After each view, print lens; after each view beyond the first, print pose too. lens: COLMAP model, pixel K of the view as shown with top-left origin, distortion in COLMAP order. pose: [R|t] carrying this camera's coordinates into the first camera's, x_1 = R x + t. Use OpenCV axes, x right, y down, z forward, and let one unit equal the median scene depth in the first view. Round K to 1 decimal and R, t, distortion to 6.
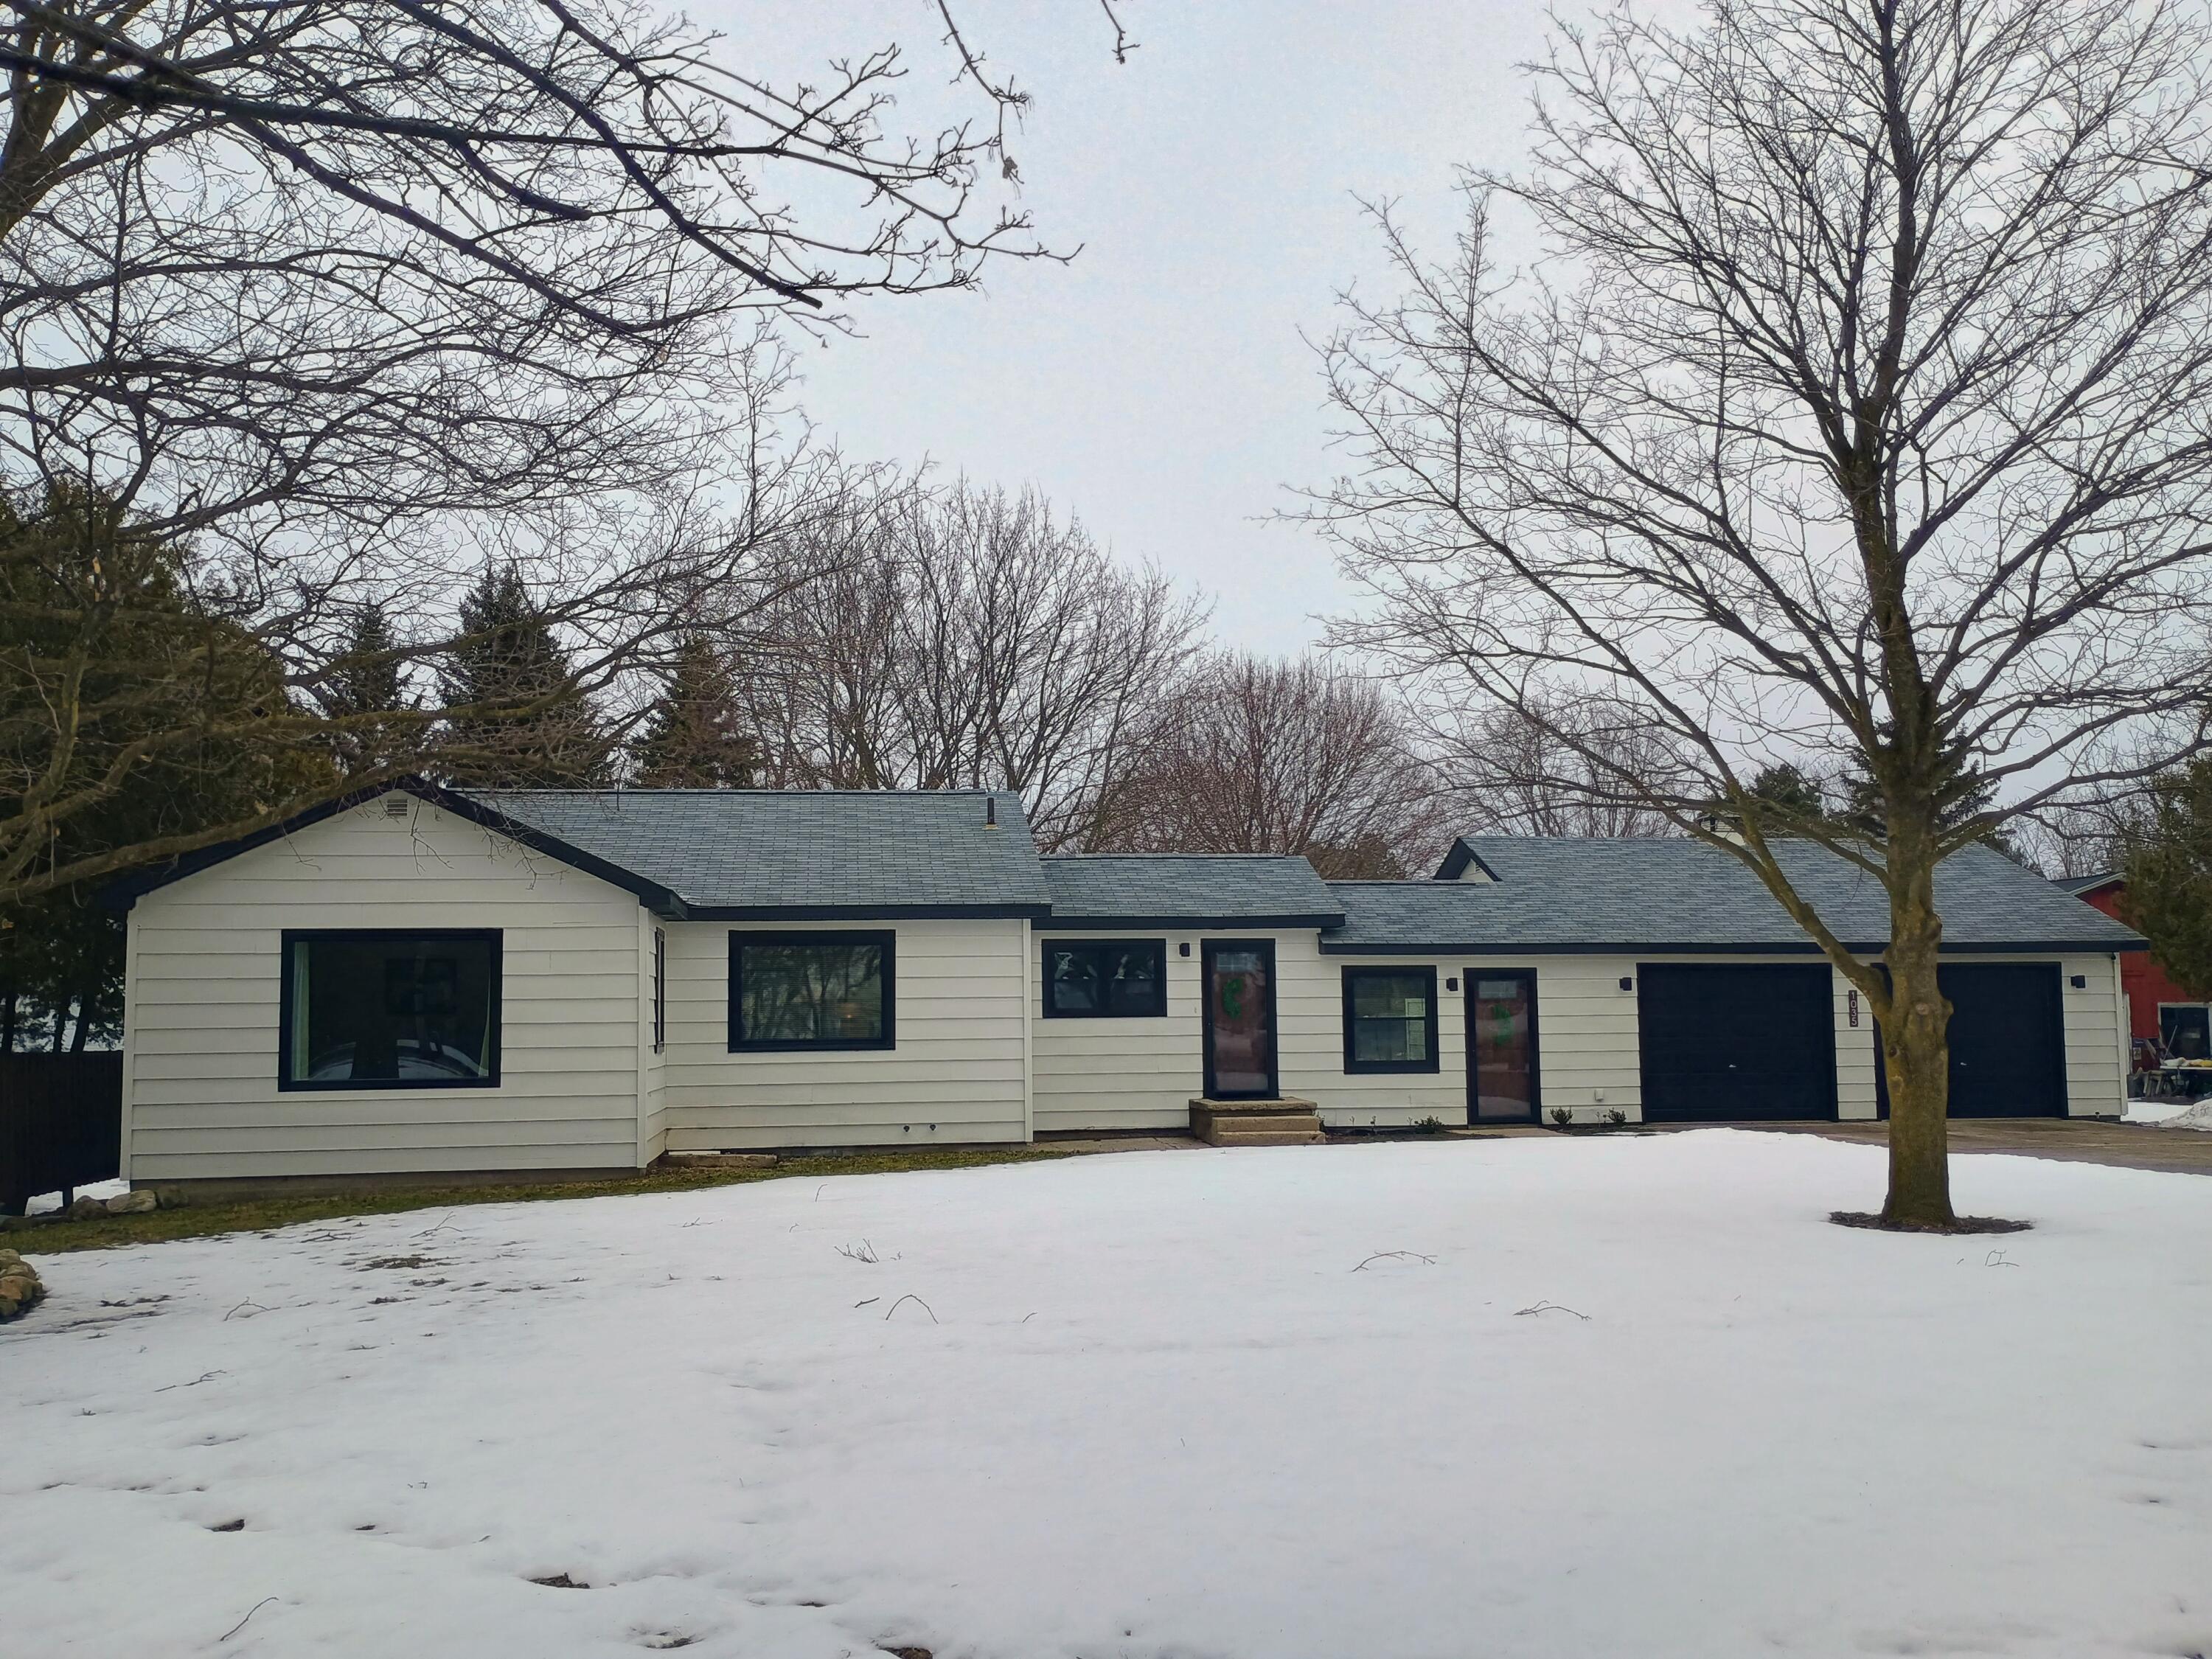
lens RADIAL K [[1963.6, 0, 1109.7], [0, 1963.6, 827.9], [0, 0, 1]] dist [-0.038092, -0.004810]
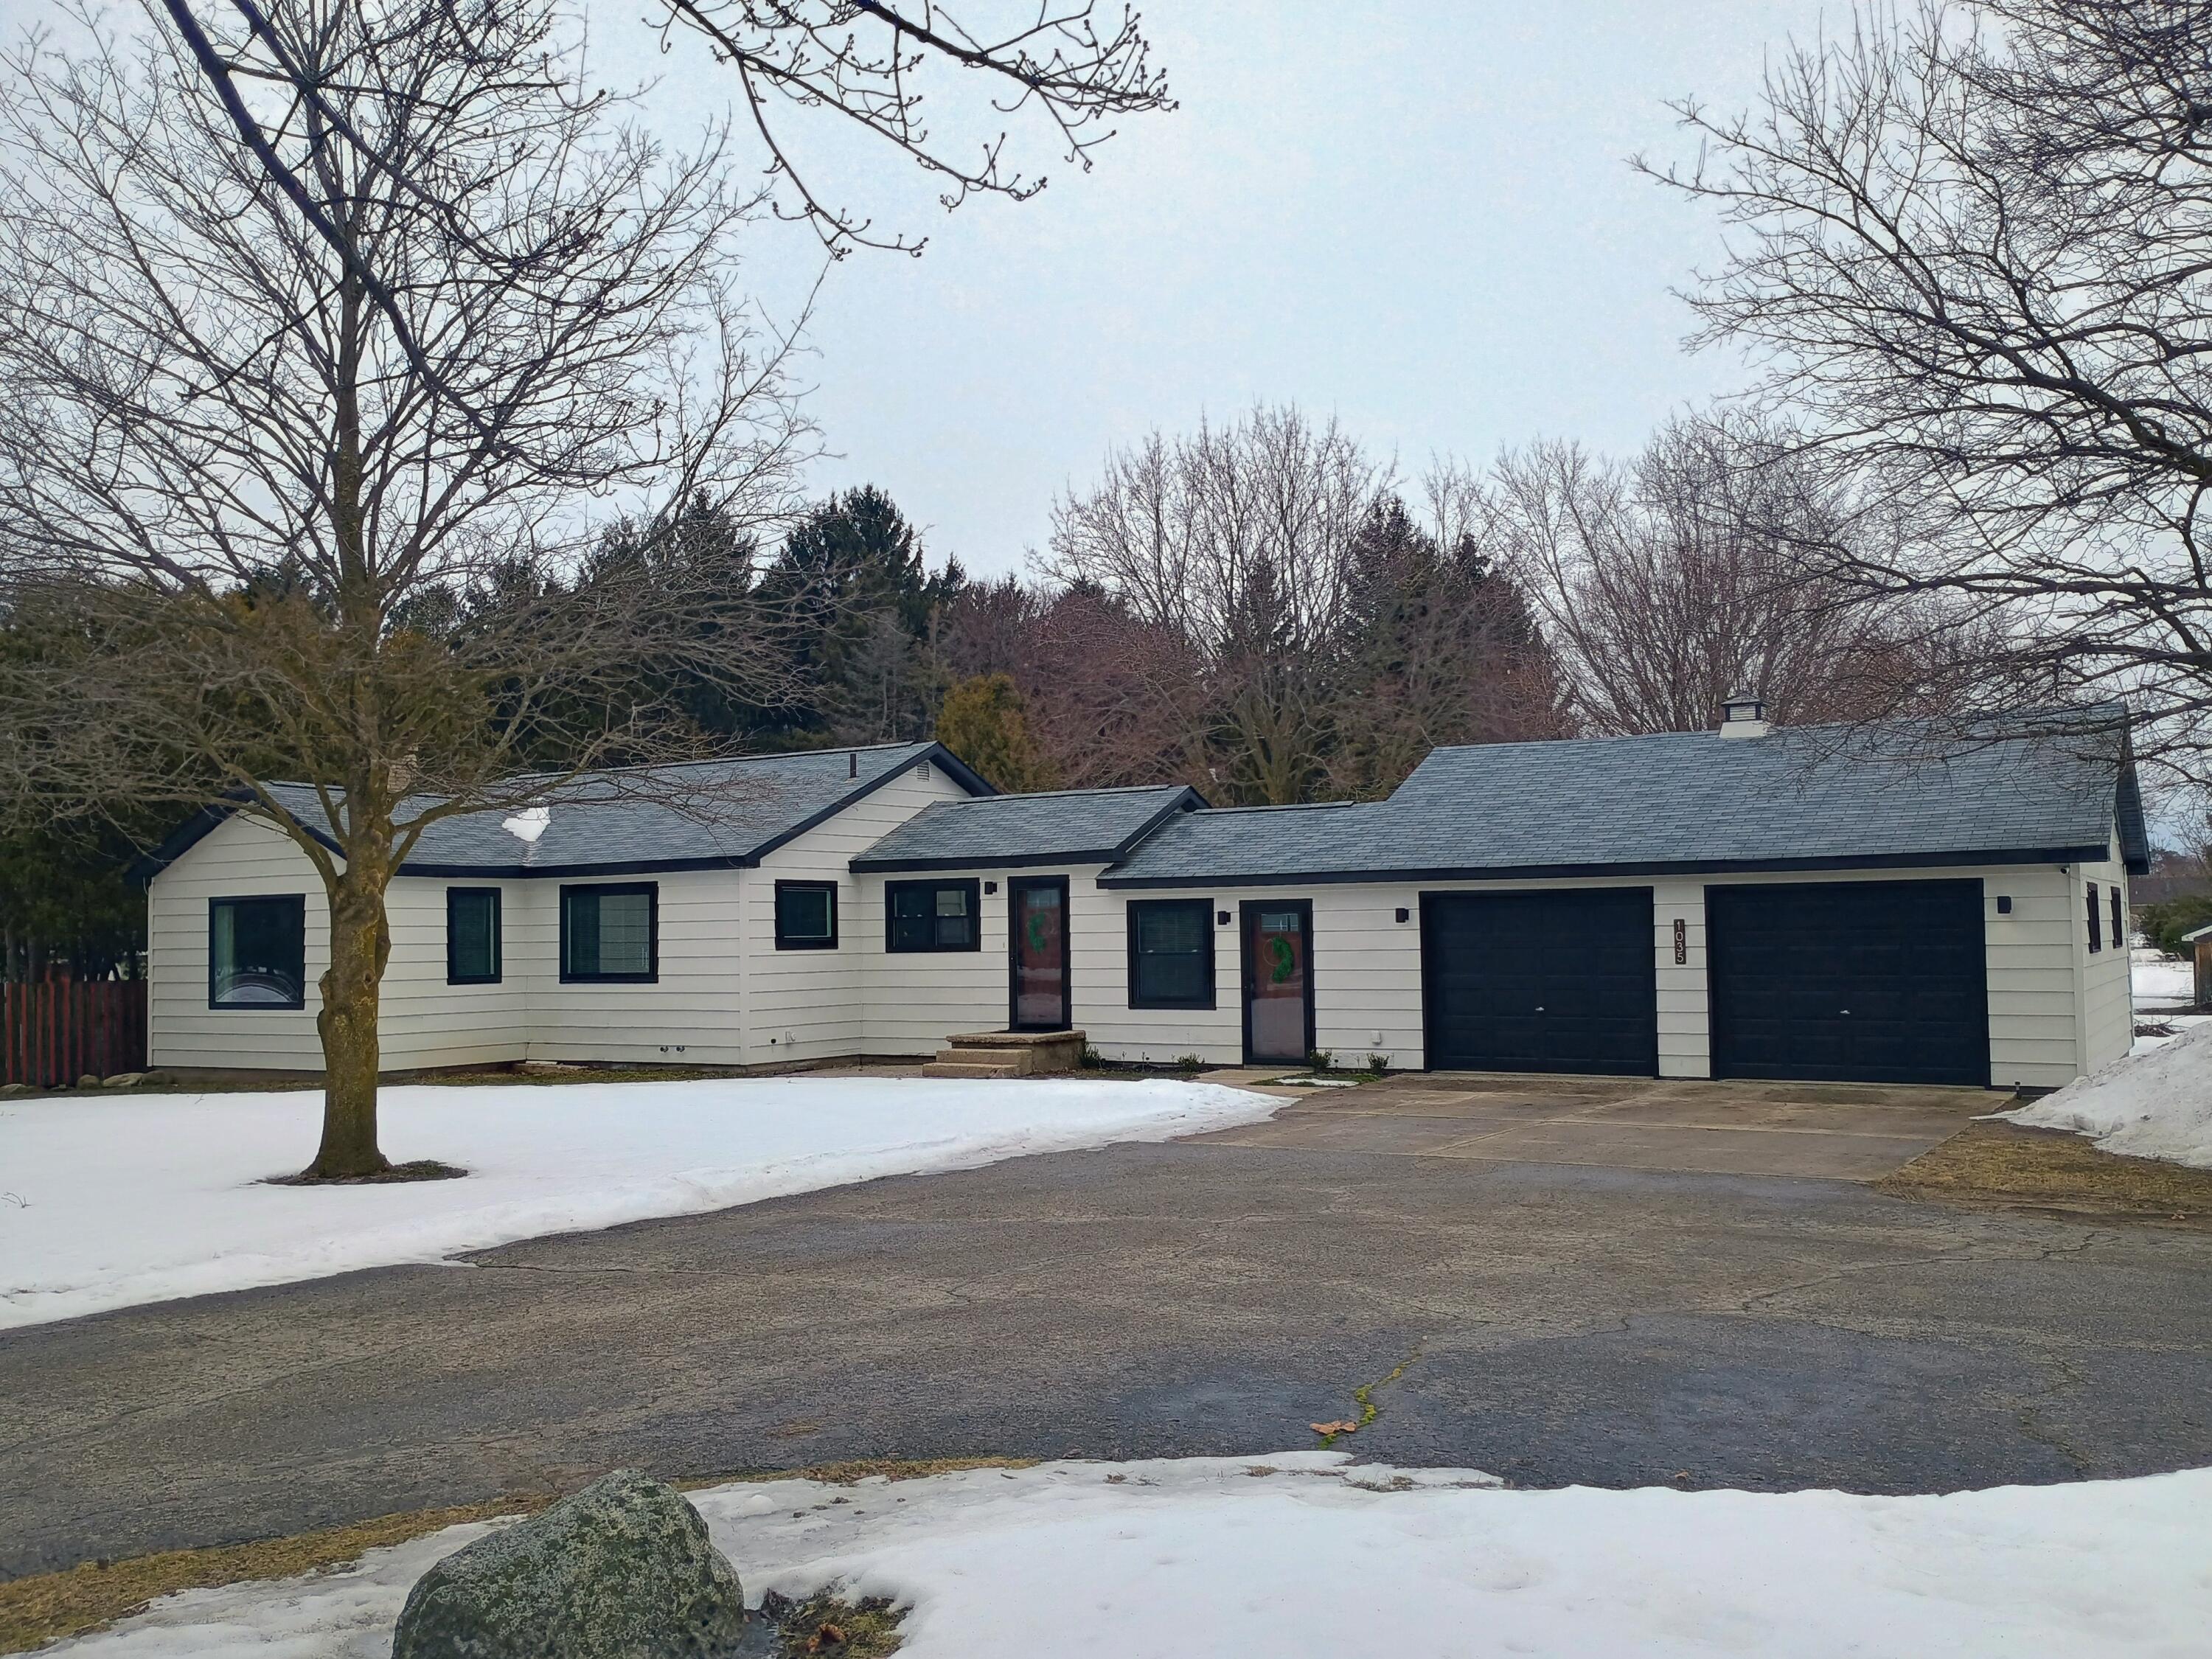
lens RADIAL K [[1963.6, 0, 1111.2], [0, 1963.6, 830.7], [0, 0, 1]] dist [-0.038092, -0.004810]
pose [[0.772952, -0.037545, -0.633352, 0.745395], [0.070171, 0.997182, 0.026525, 0.008407], [0.630572, -0.064945, 0.773409, 0.230663]]
